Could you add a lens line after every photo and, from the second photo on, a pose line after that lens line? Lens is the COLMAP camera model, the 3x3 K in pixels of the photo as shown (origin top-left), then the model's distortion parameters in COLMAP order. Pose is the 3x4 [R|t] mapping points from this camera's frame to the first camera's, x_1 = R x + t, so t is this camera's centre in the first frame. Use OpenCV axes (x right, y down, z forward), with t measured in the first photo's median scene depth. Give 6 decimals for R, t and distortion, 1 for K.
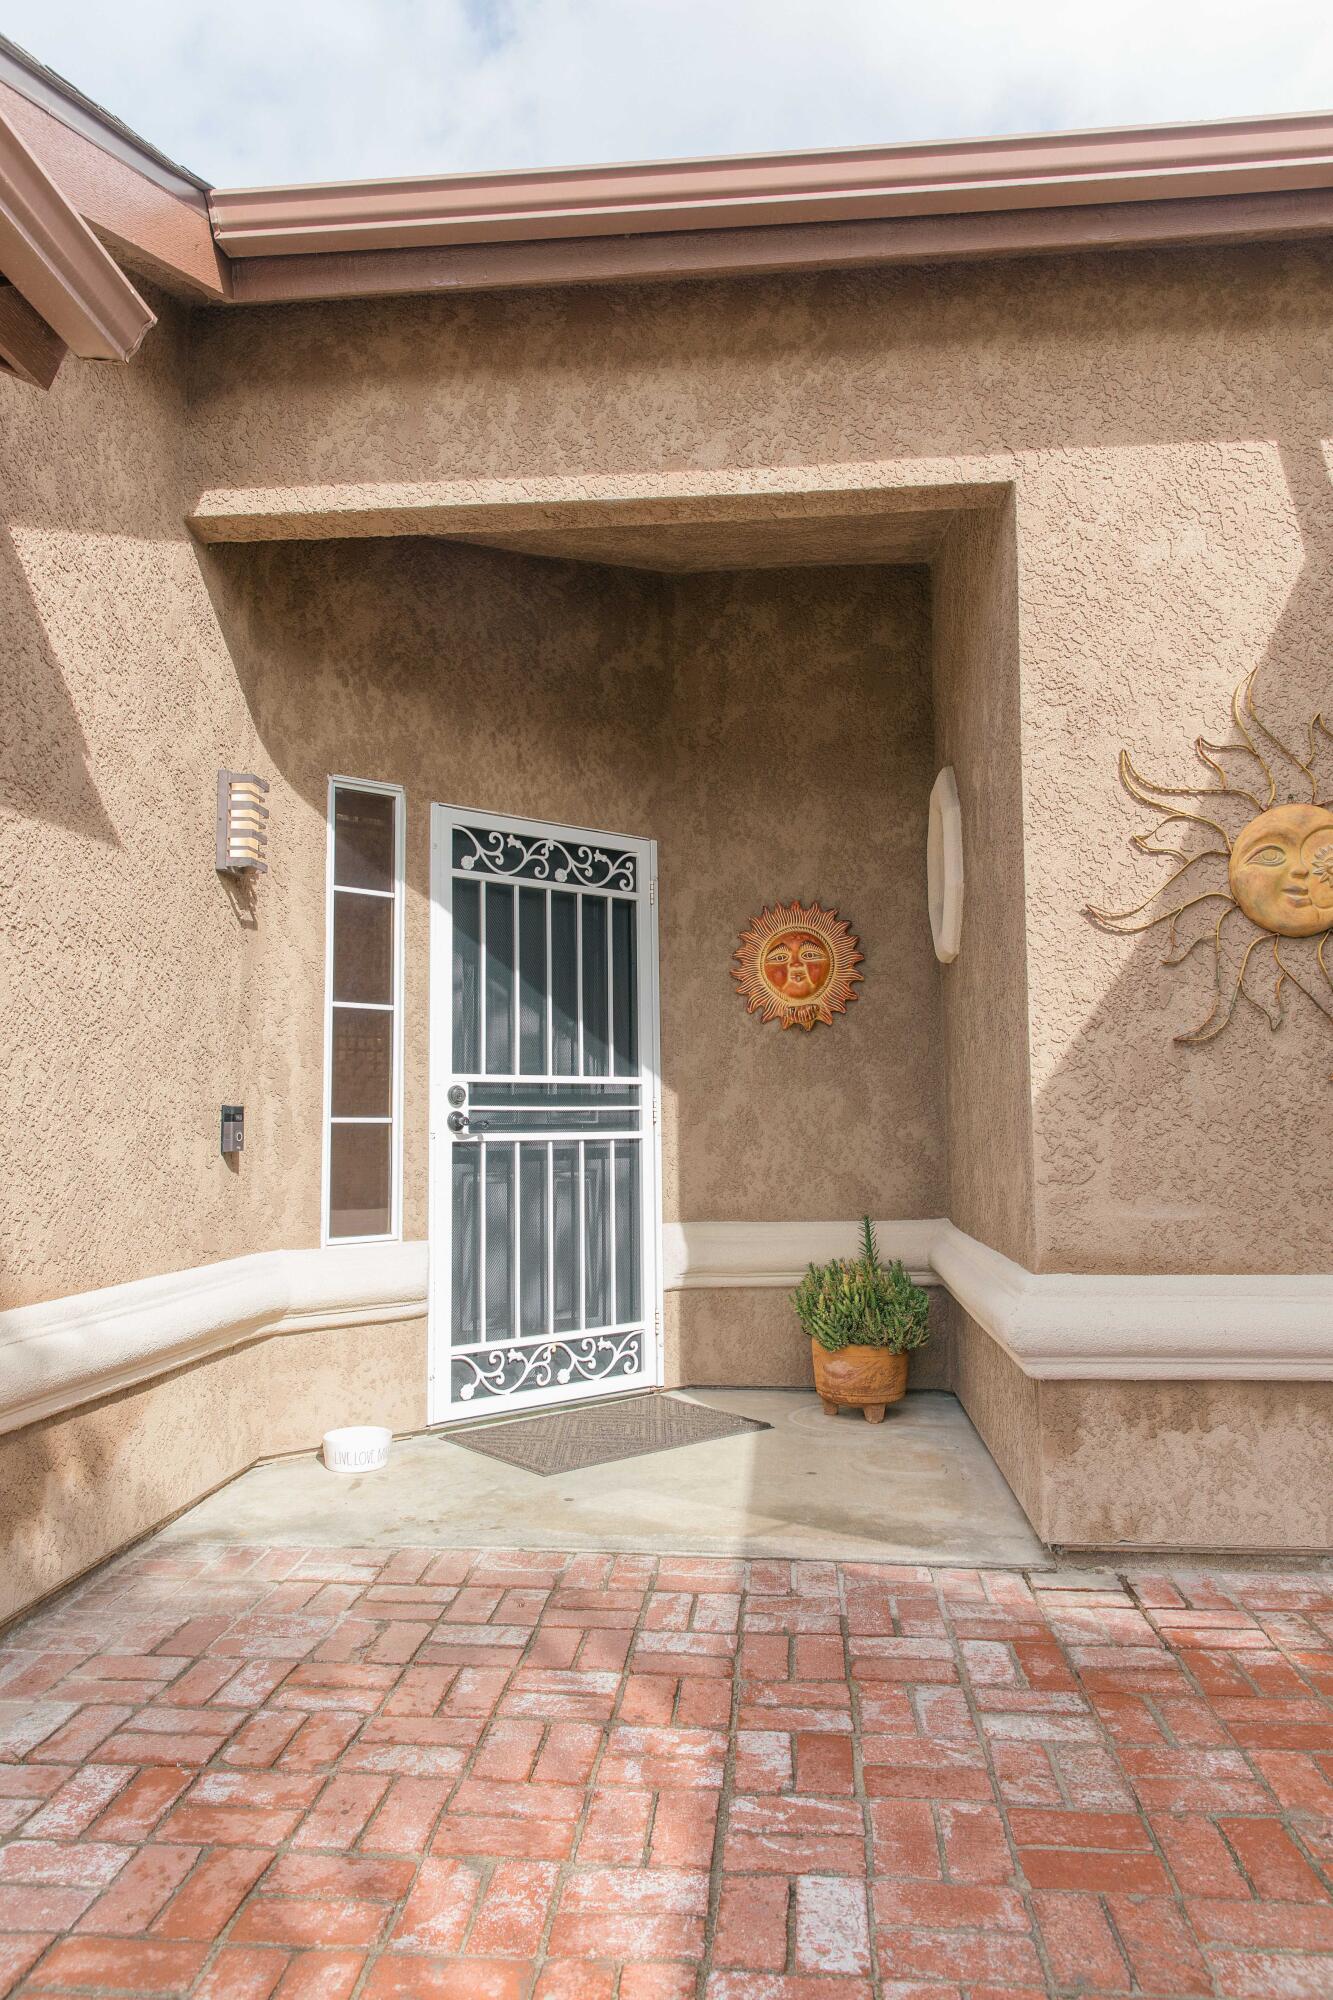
lens RADIAL K [[1302.4, 0, 666.5], [0, 1302.4, 1000.0], [0, 0, 1]] dist [0.007031, 0.001734]
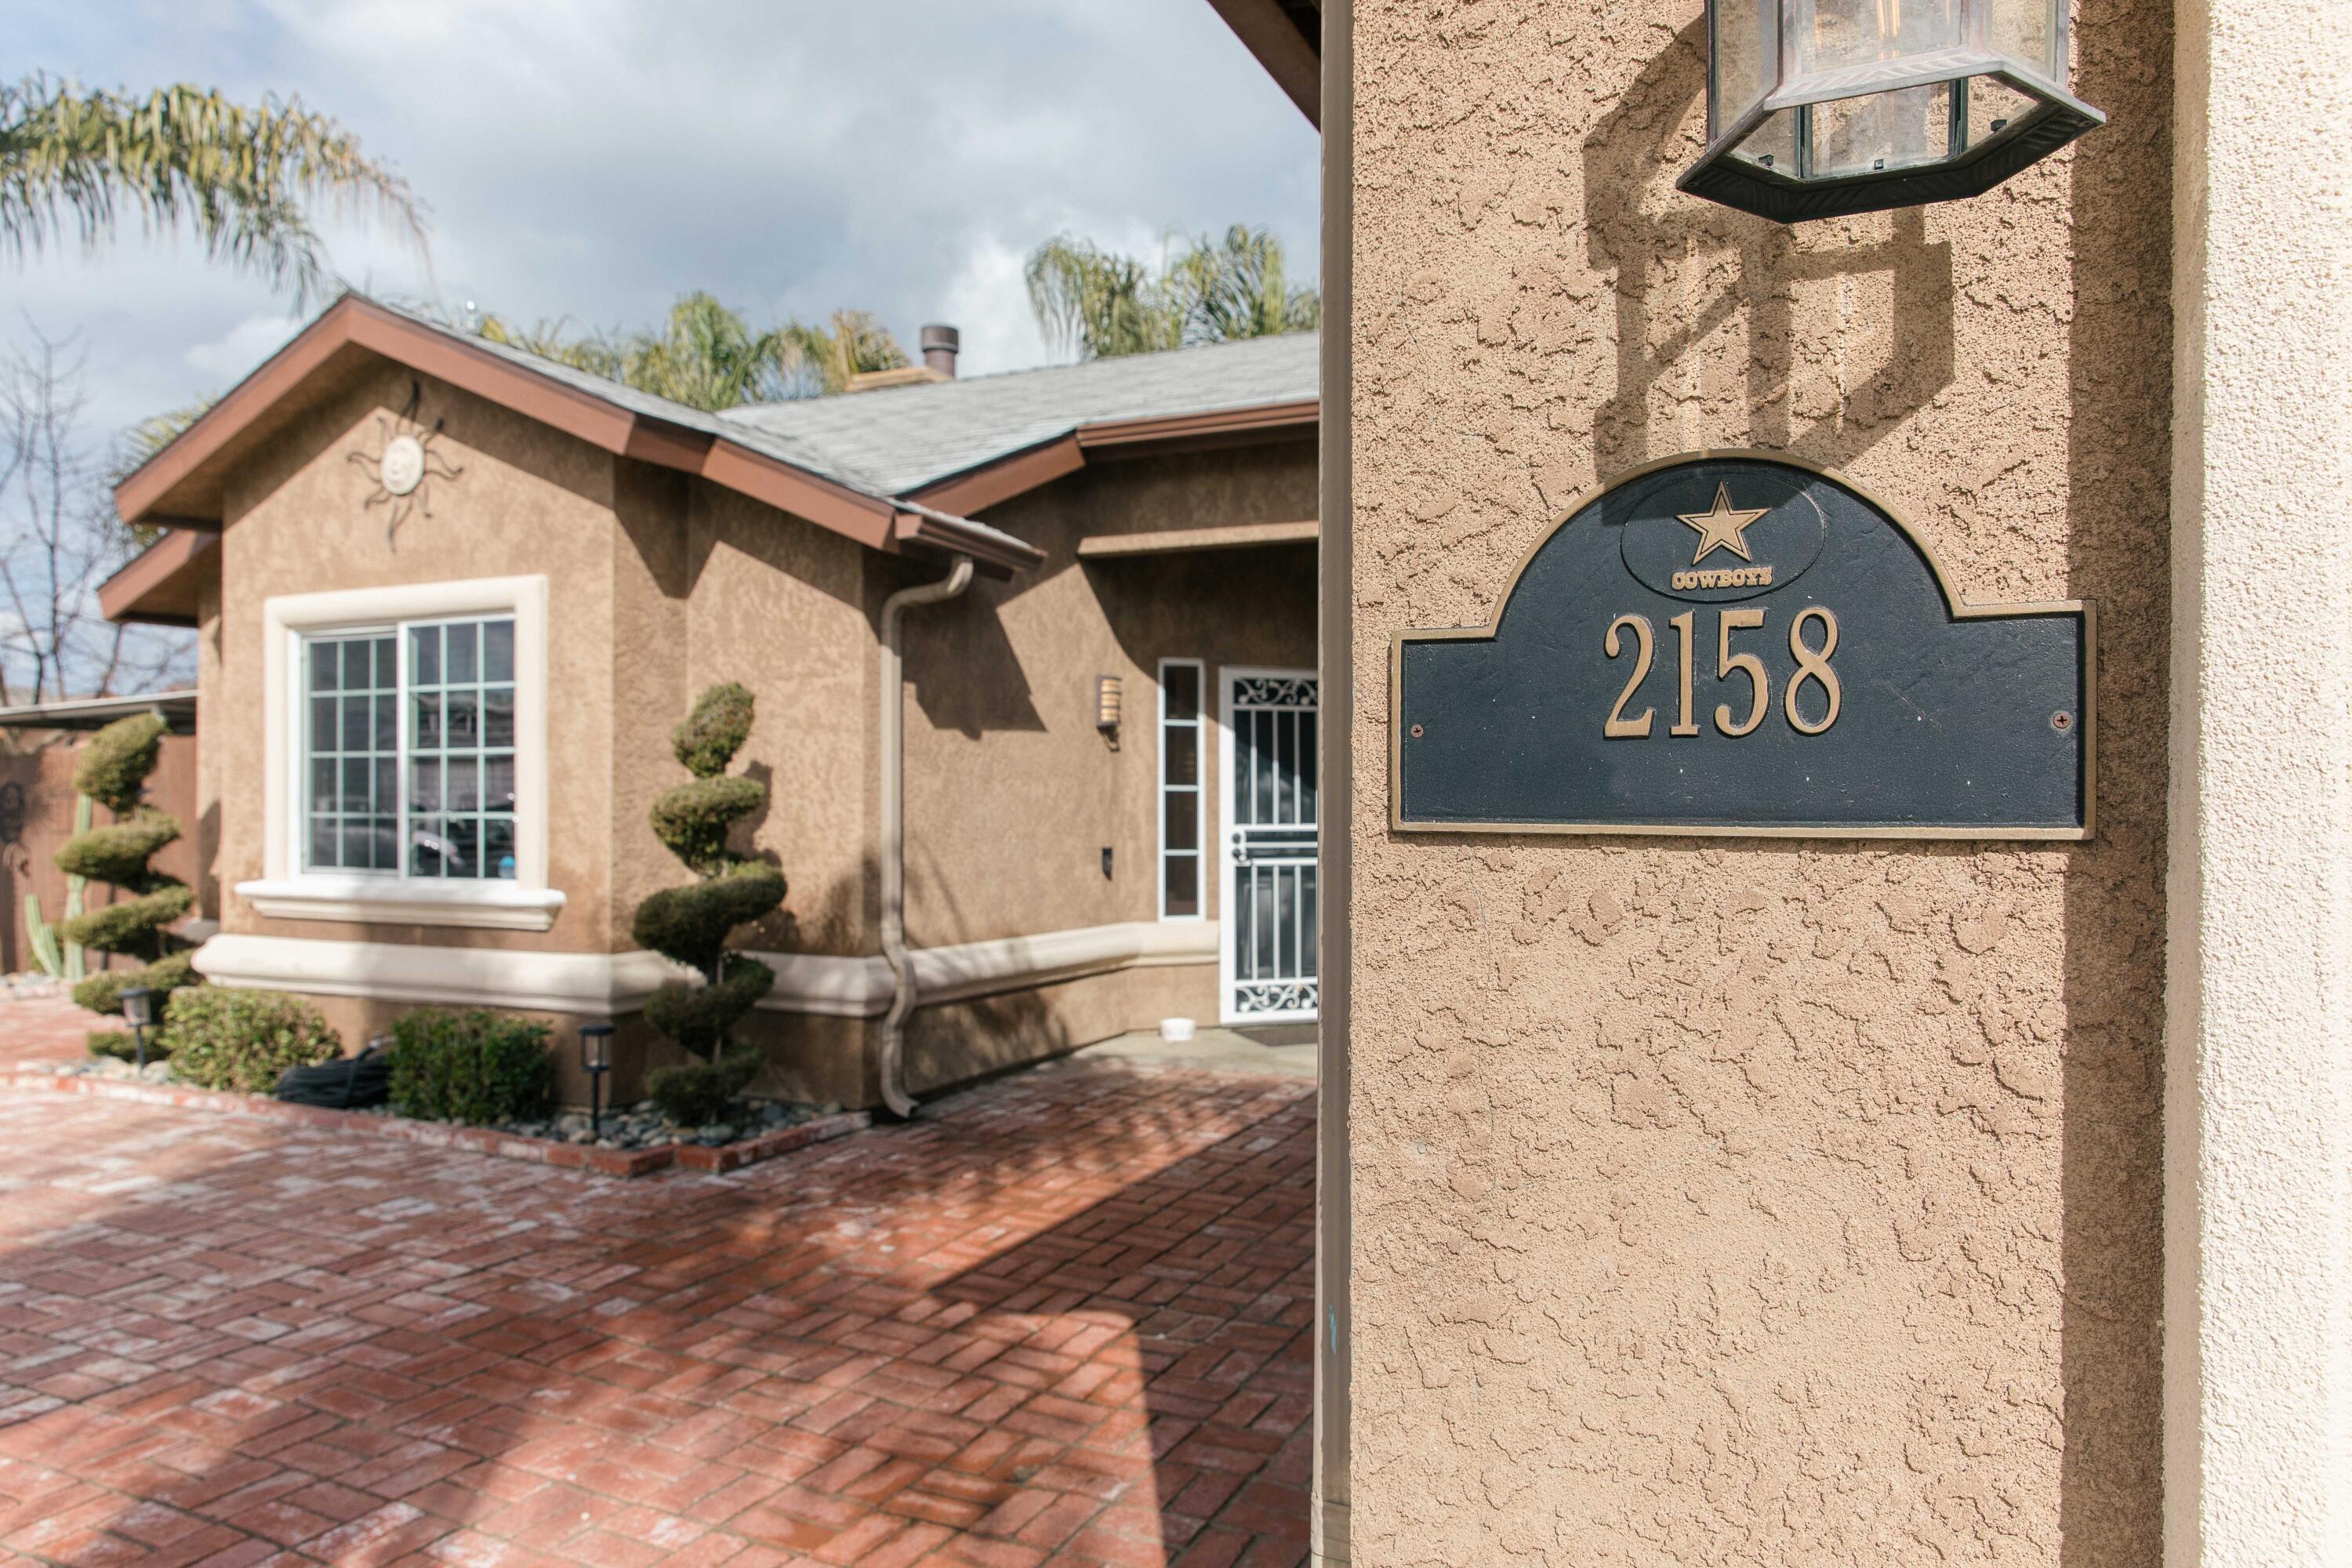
lens RADIAL K [[1531.6, 0, 1176.0], [0, 1531.6, 784.0], [0, 0, 1]] dist [0.007031, 0.001734]
pose [[0.938404, 0.004763, -0.345508, 0.471867], [0.023452, 0.996721, 0.077438, -0.159858], [0.344744, -0.080771, 0.935215, -0.933546]]
